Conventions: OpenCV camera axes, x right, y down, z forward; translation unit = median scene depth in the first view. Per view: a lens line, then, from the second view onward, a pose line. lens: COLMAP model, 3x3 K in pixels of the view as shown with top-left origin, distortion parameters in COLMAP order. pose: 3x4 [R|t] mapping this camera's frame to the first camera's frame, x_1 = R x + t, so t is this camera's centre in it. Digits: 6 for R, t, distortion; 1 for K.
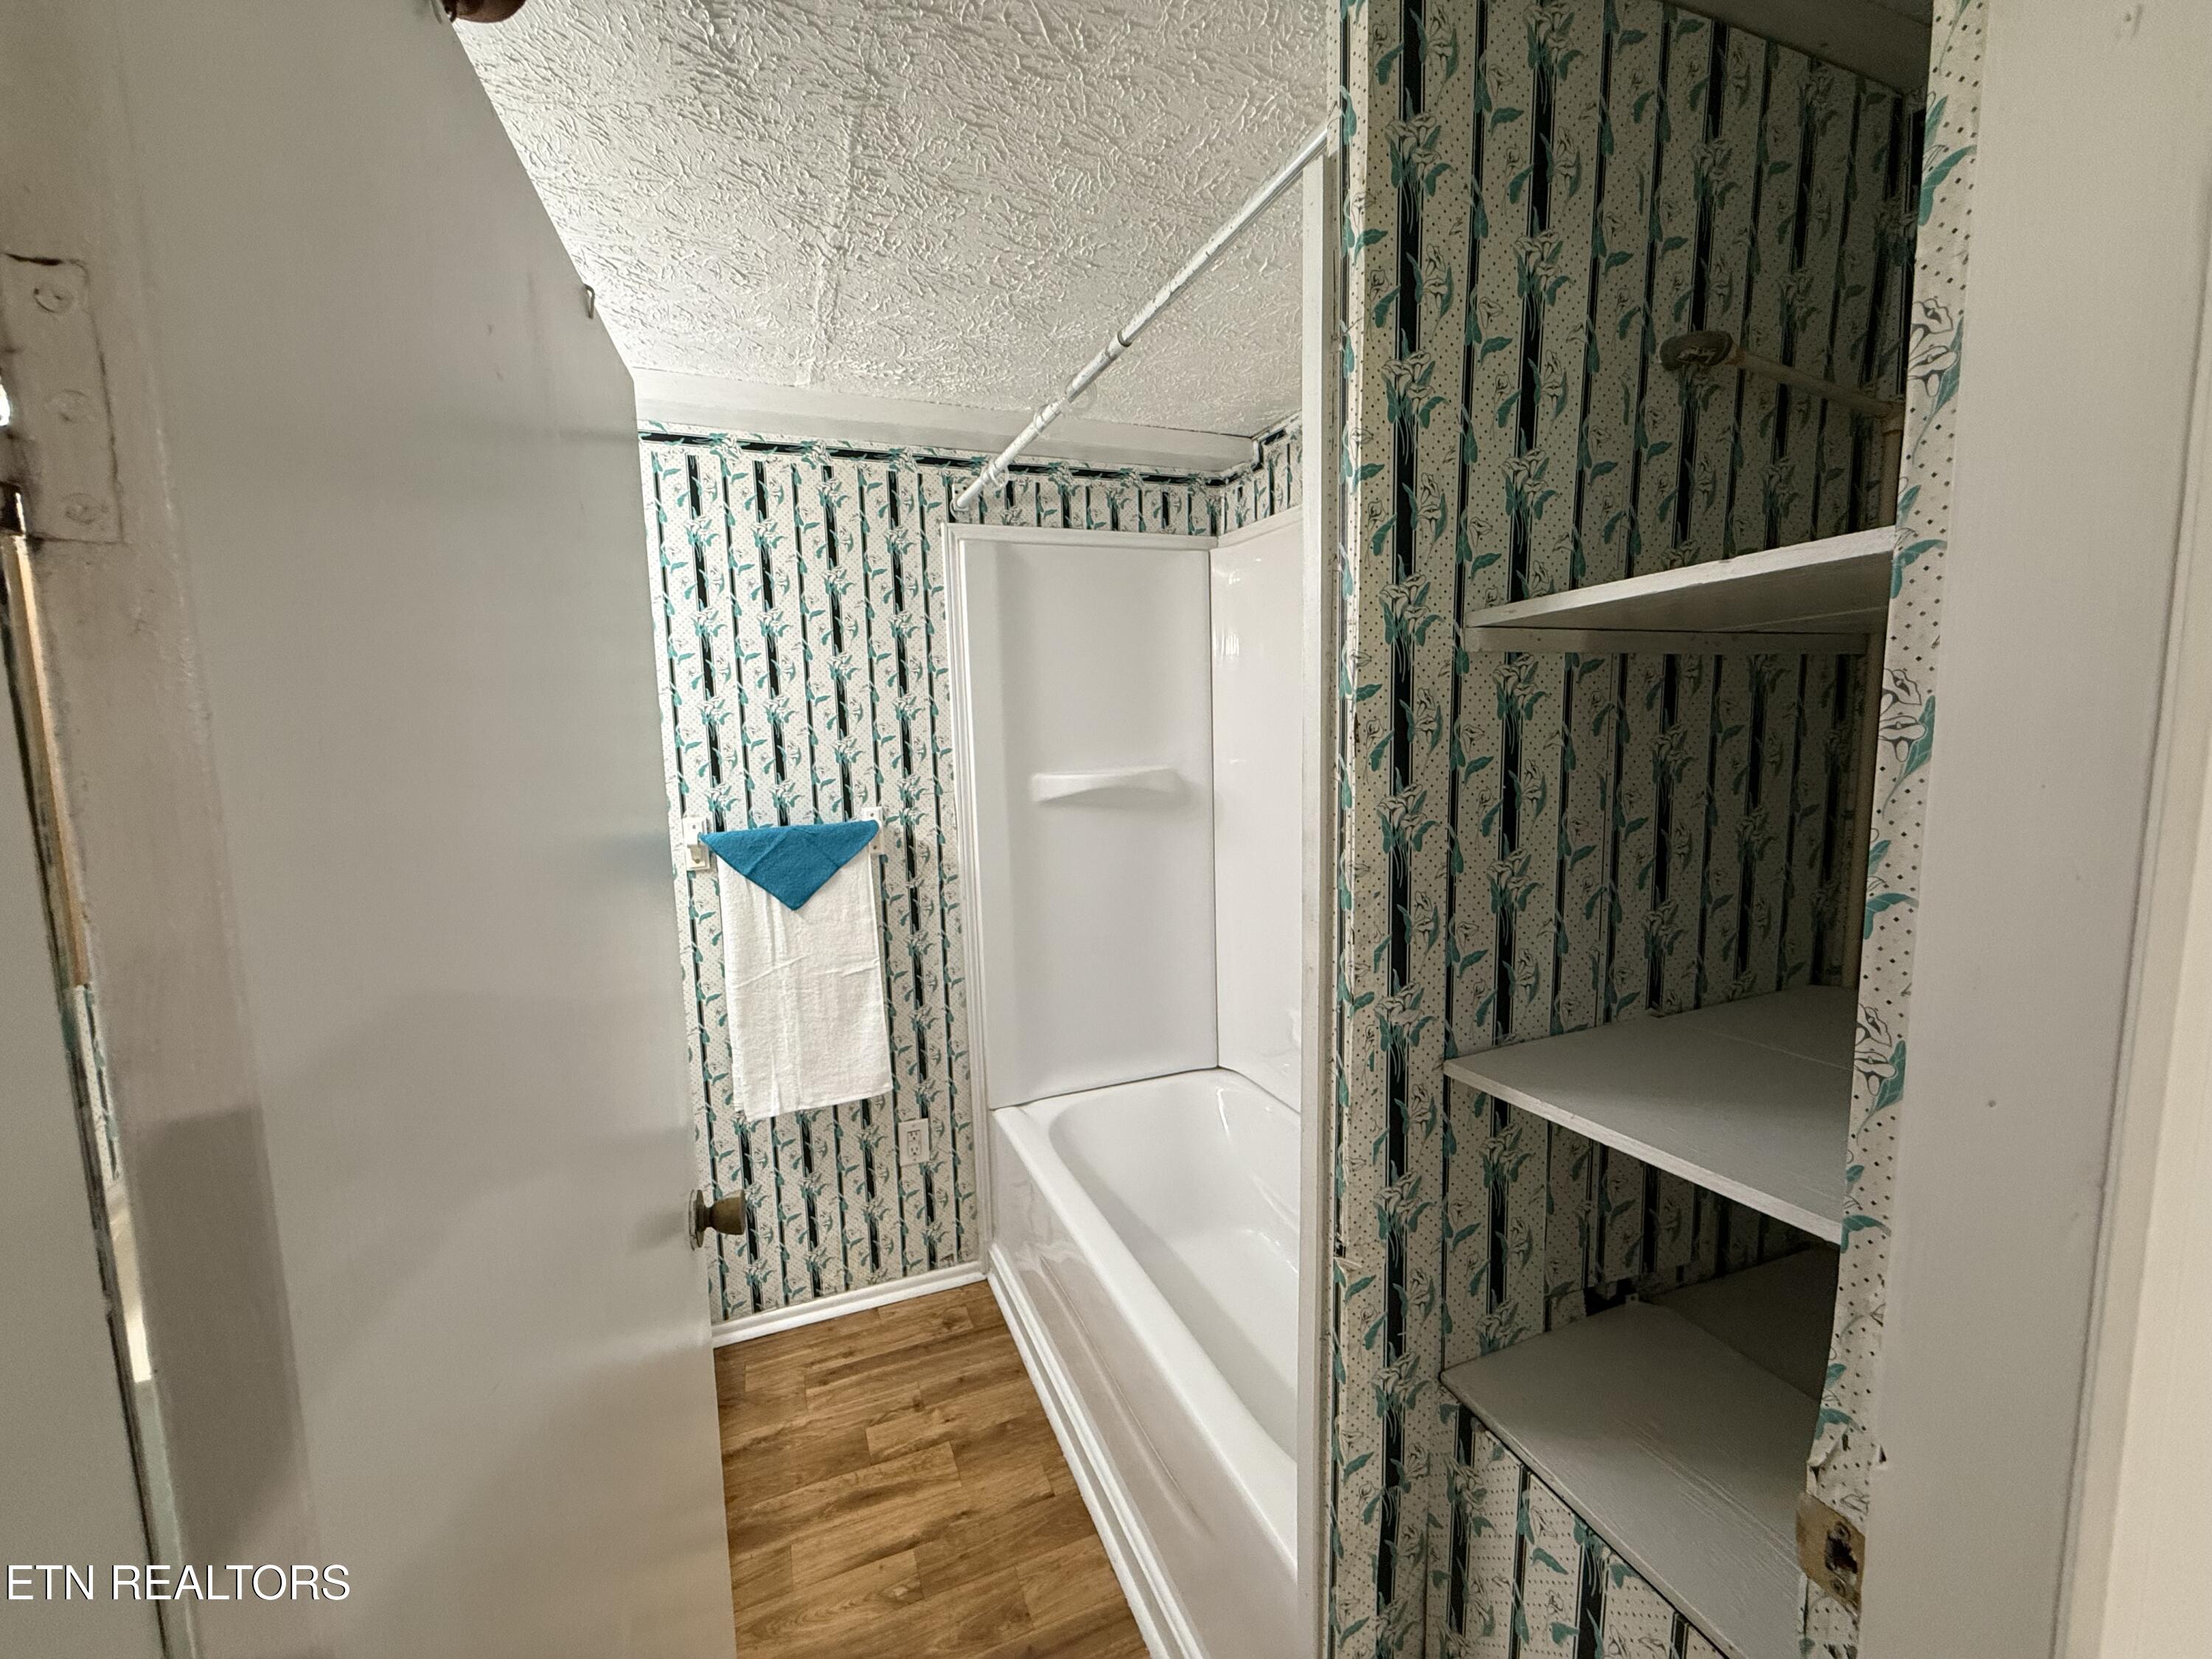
lens RADIAL K [[887.4, 0, 1100.5], [0, 887.4, 829.0], [0, 0, 1]] dist [0.001781, -0.000161]
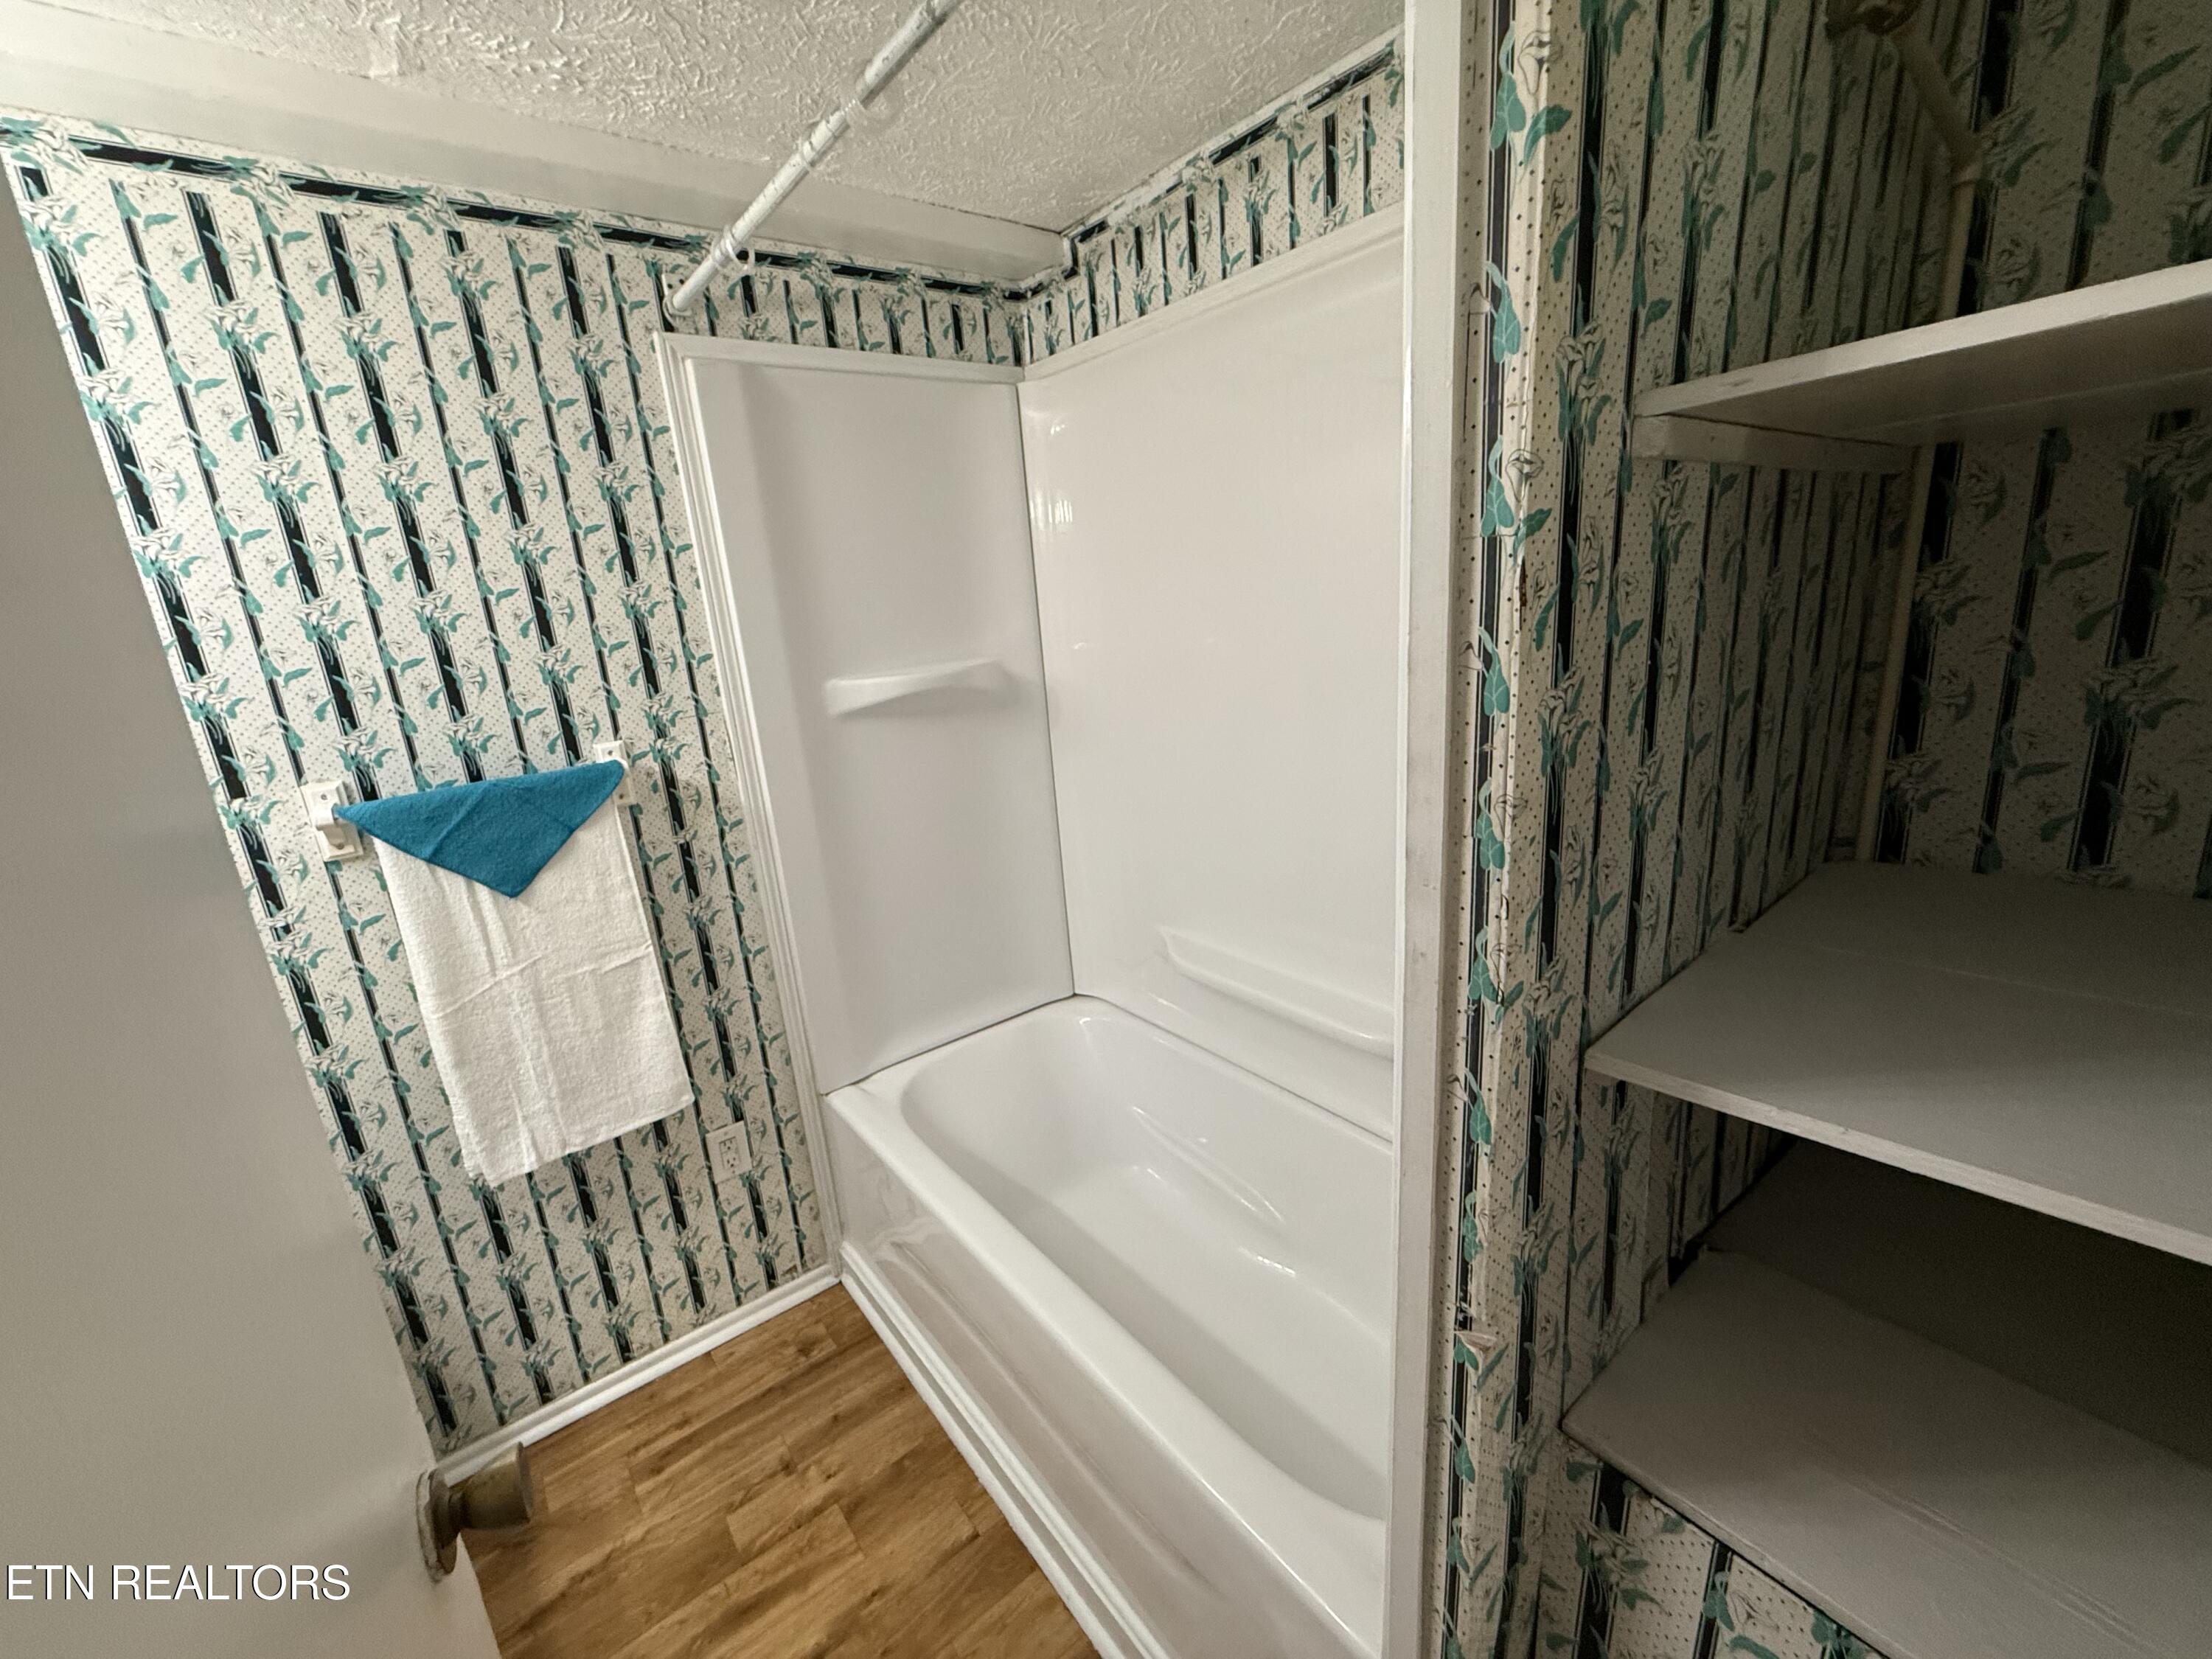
lens RADIAL K [[887.4, 0, 1100.5], [0, 887.4, 829.0], [0, 0, 1]] dist [0.001781, -0.000161]
pose [[0.958743, -0.115198, 0.259886, -0.069528], [0.081818, 0.987350, 0.135819, -0.021001], [-0.272244, -0.108952, 0.956040, 0.188532]]
